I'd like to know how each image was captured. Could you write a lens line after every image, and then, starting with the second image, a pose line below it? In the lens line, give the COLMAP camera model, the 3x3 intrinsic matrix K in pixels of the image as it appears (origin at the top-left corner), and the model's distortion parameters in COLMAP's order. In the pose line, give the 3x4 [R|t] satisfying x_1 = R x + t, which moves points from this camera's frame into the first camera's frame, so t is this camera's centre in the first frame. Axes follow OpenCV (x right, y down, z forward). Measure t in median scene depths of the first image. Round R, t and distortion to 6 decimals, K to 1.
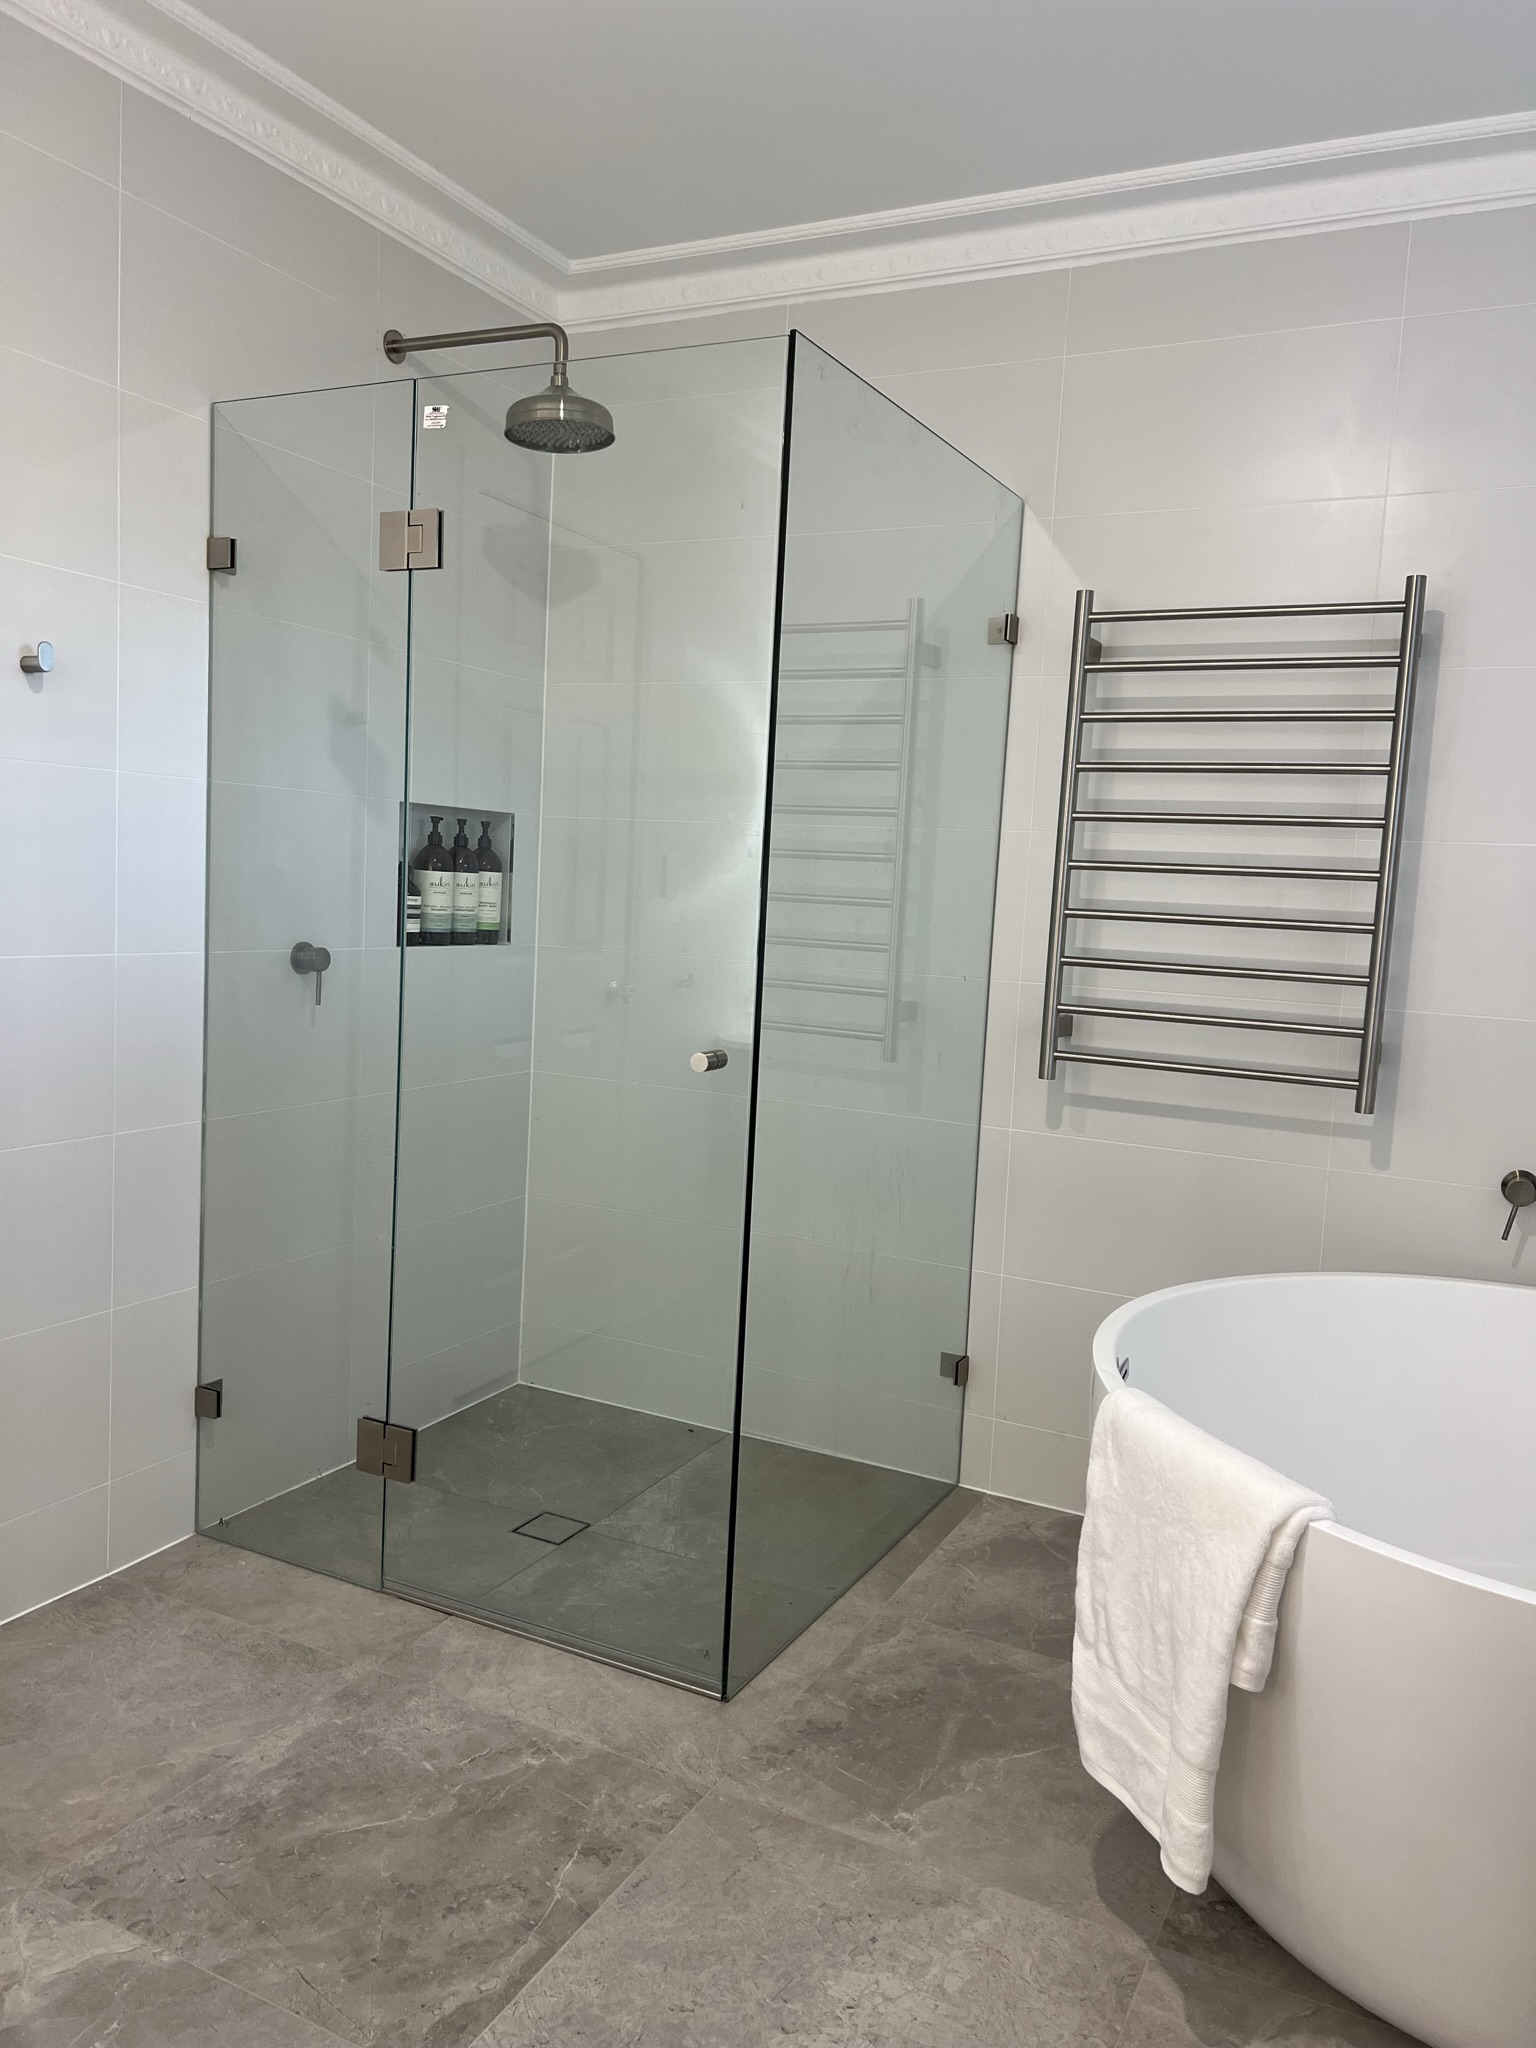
lens RADIAL K [[1531.8, 0, 770.3], [0, 1531.8, 1027.5], [0, 0, 1]] dist [0.053830, -0.069456]
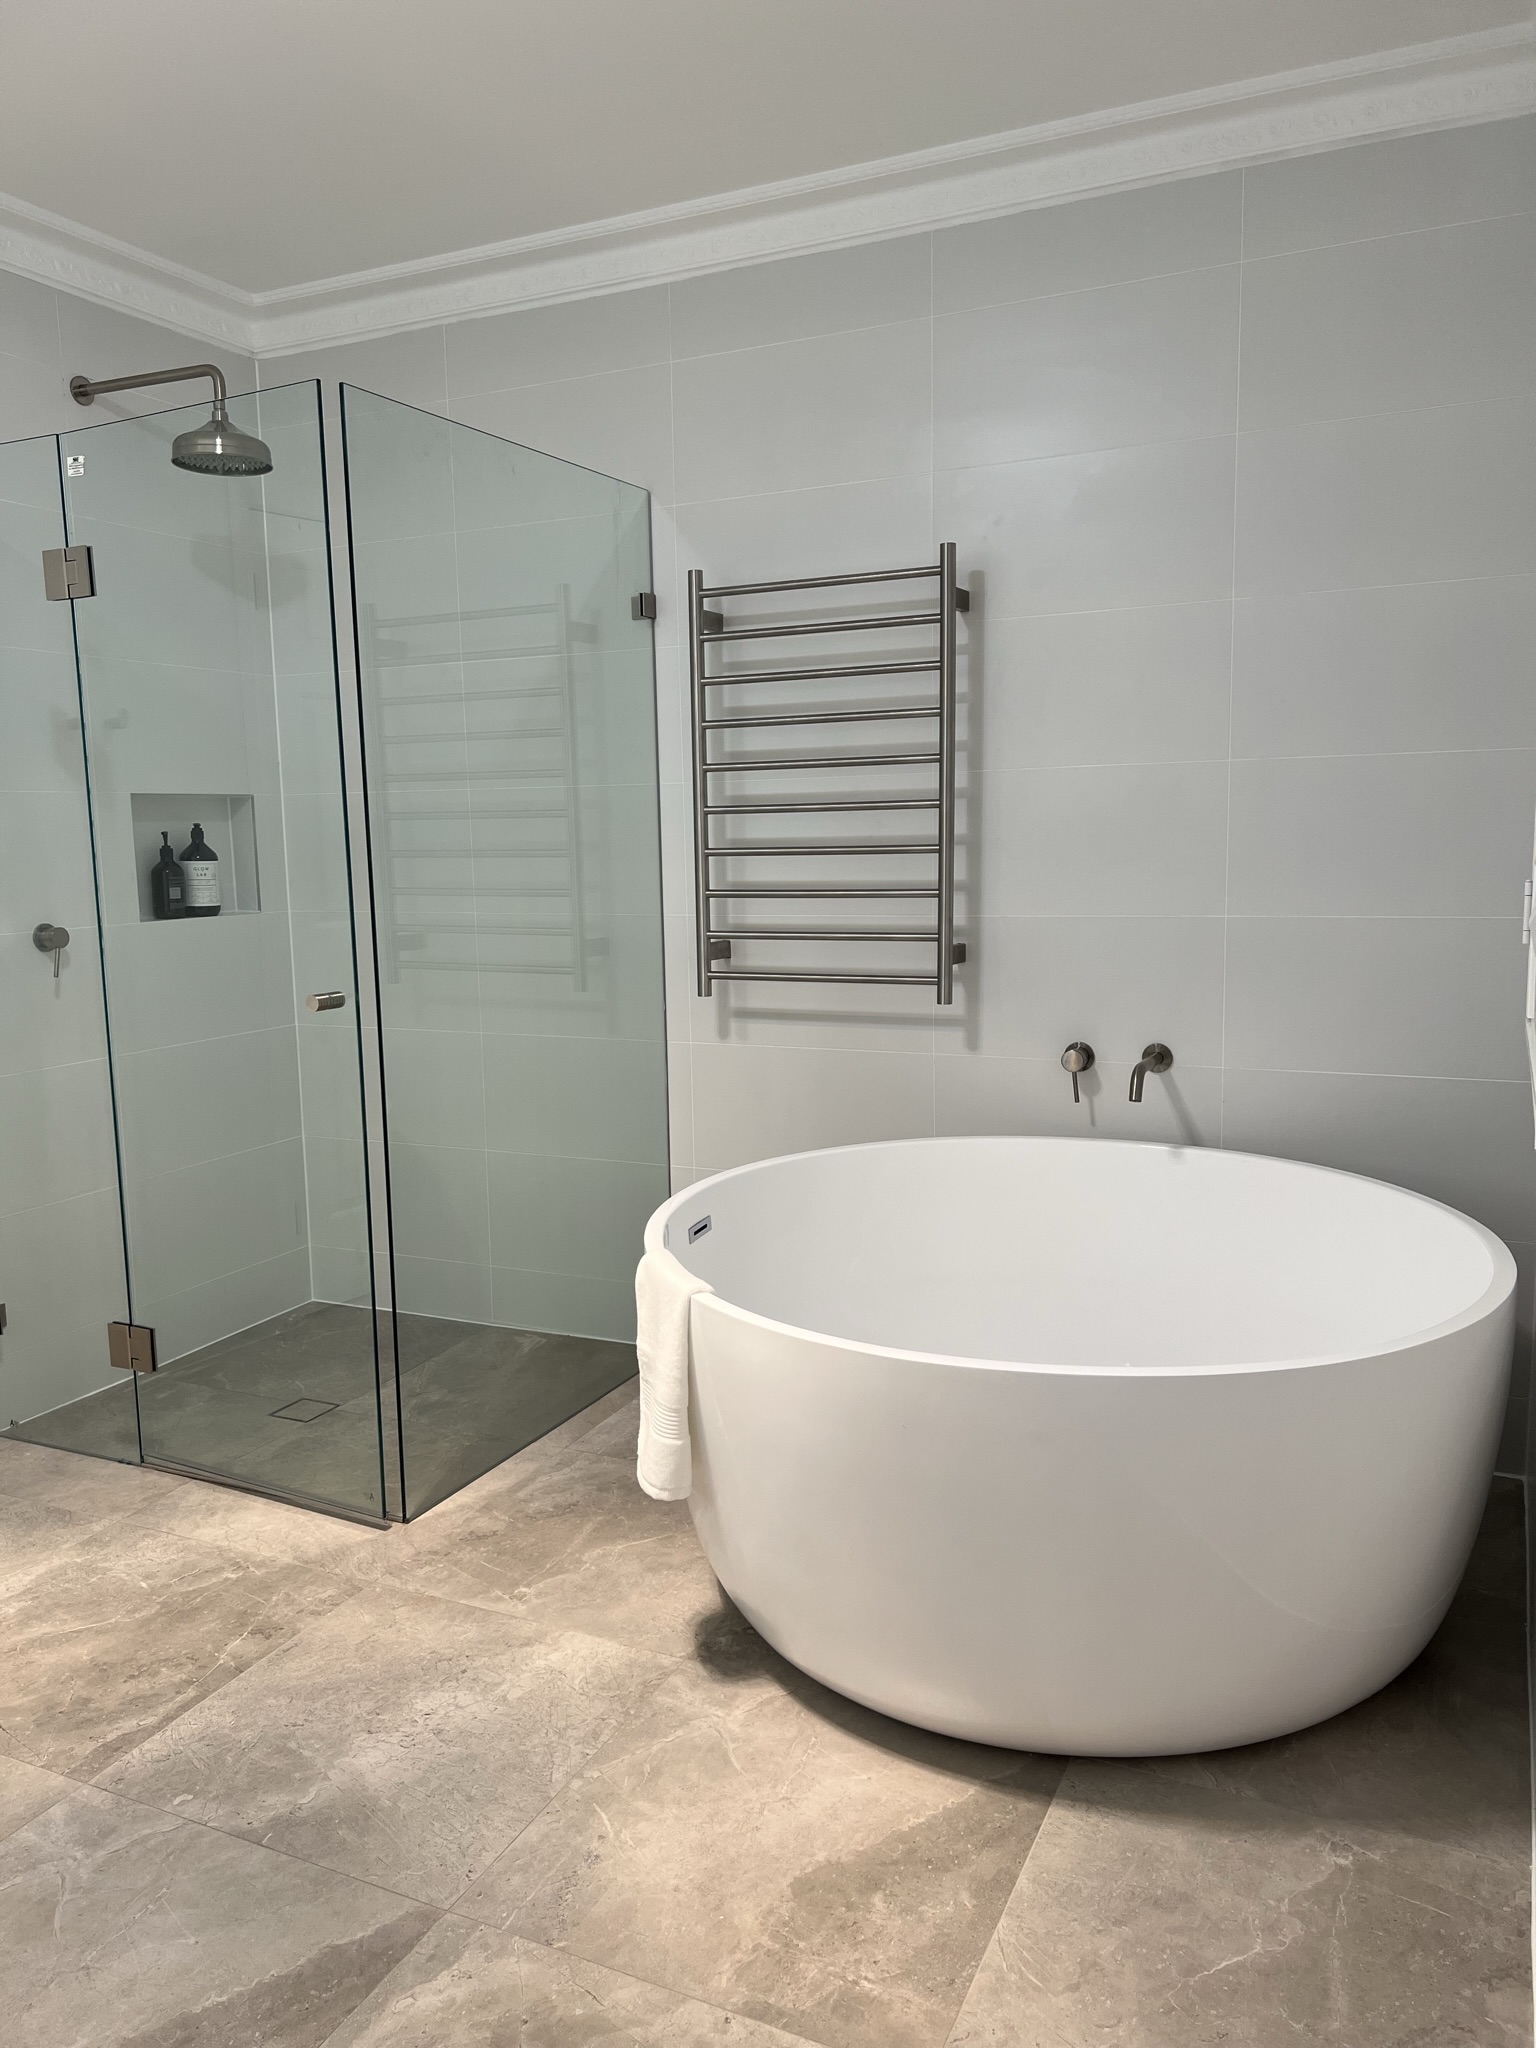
lens RADIAL K [[1531.8, 0, 760.7], [0, 1531.8, 1039.8], [0, 0, 1]] dist [0.053830, -0.069456]
pose [[0.997285, -0.072884, 0.010524, 0.234637], [0.072375, 0.996469, 0.042569, 0.022851], [-0.013589, -0.041692, 0.999038, -0.179375]]
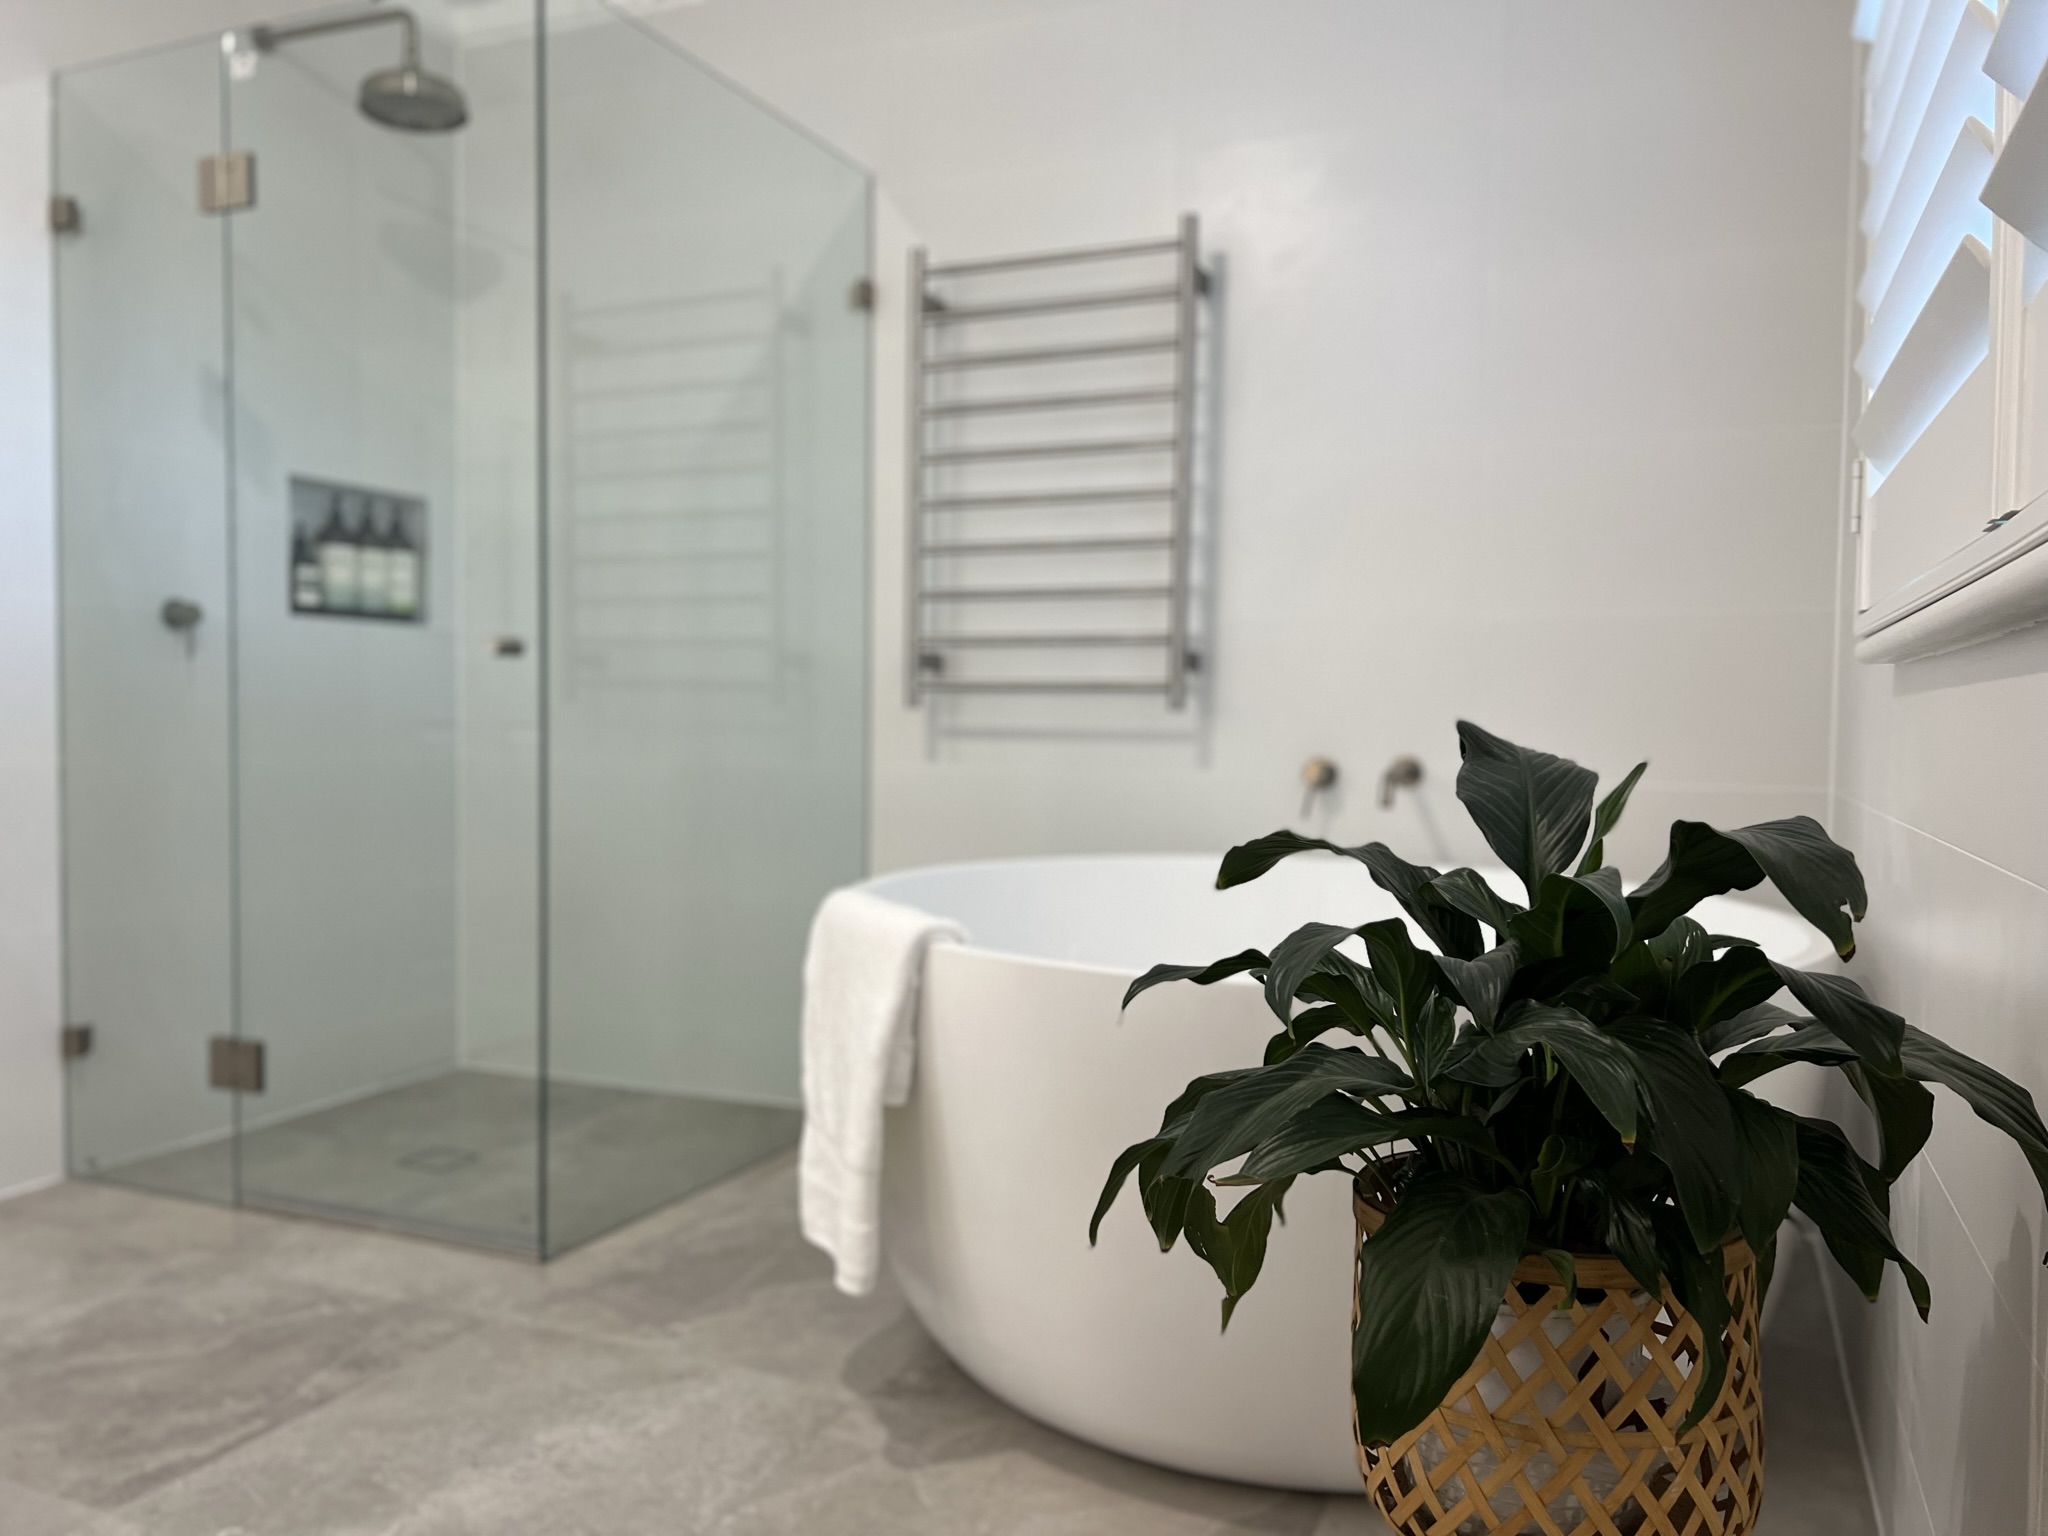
lens RADIAL K [[1531.8, 0, 1040.7], [0, 1531.8, 794.6], [0, 0, 1]] dist [0.053830, -0.069456]
pose [[0.996932, -0.039899, 0.067333, 0.219283], [0.043033, 0.998025, -0.045755, 0.163218], [-0.065374, 0.048512, 0.996681, -0.066047]]
